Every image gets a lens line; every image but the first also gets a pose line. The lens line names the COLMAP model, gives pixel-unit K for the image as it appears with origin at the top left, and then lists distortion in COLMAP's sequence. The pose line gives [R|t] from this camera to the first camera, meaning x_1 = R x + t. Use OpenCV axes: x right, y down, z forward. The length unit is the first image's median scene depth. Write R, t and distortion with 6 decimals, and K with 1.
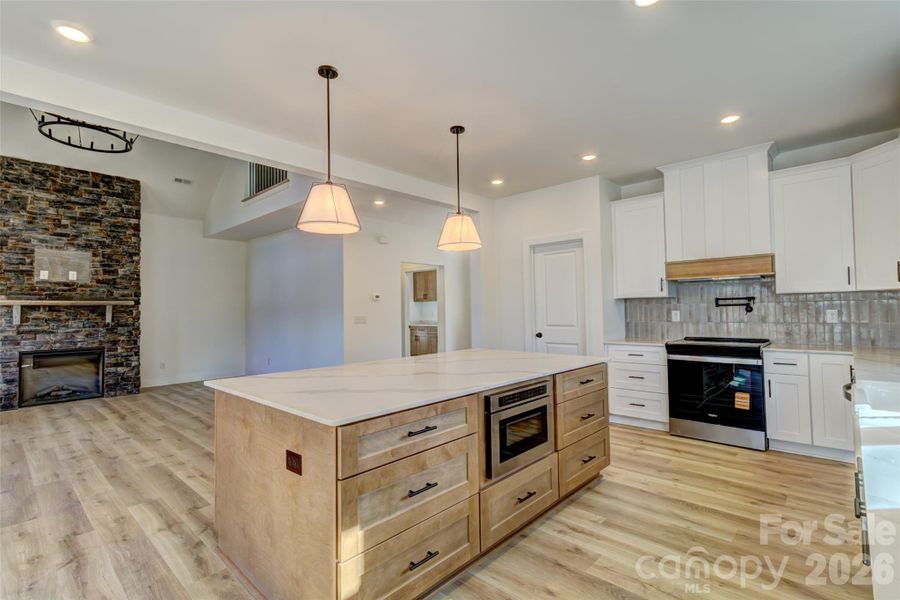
lens RADIAL K [[427.0, 0, 447.8], [0, 427.0, 298.2], [0, 0, 1]] dist [0.001265, 0.000458]
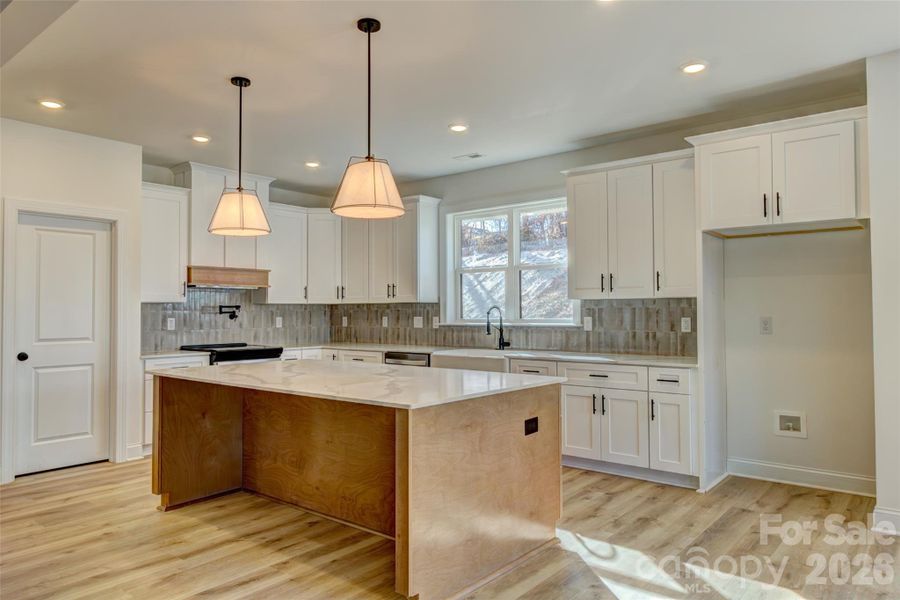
lens RADIAL K [[609.3, 0, 446.8], [0, 609.3, 300.6], [0, 0, 1]] dist [0.000842, 0.003638]
pose [[-0.067119, 0.035526, 0.997112, -0.960773], [-0.023315, 0.999037, -0.037164, 0.032075], [-0.997473, -0.025743, -0.066226, 0.602476]]
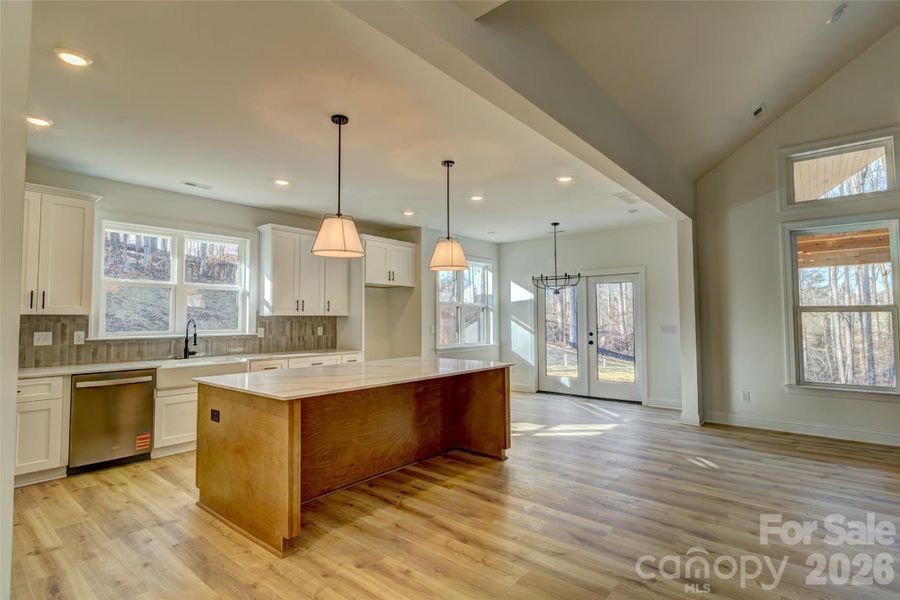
lens RADIAL K [[446.9, 0, 455.1], [0, 446.9, 301.0], [0, 0, 1]] dist [0.002260, 0.000151]
pose [[-0.997489, 0.016826, -0.068796, -0.124400], [0.021490, 0.997480, -0.067619, 0.035021], [0.067485, -0.068928, -0.995336, 1.663659]]
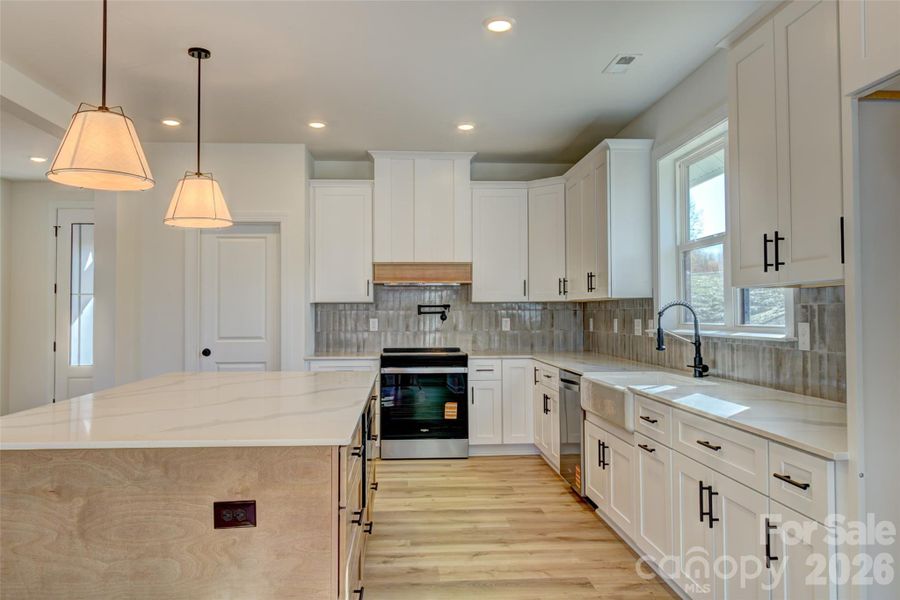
lens RADIAL K [[662.9, 0, 445.1], [0, 662.9, 301.1], [0, 0, 1]] dist [0.004340, 0.004194]
pose [[0.681192, 0.027936, 0.731572, -0.418766], [-0.028938, 0.999518, -0.011224, 0.005918], [-0.731533, -0.013524, 0.681672, -0.022050]]
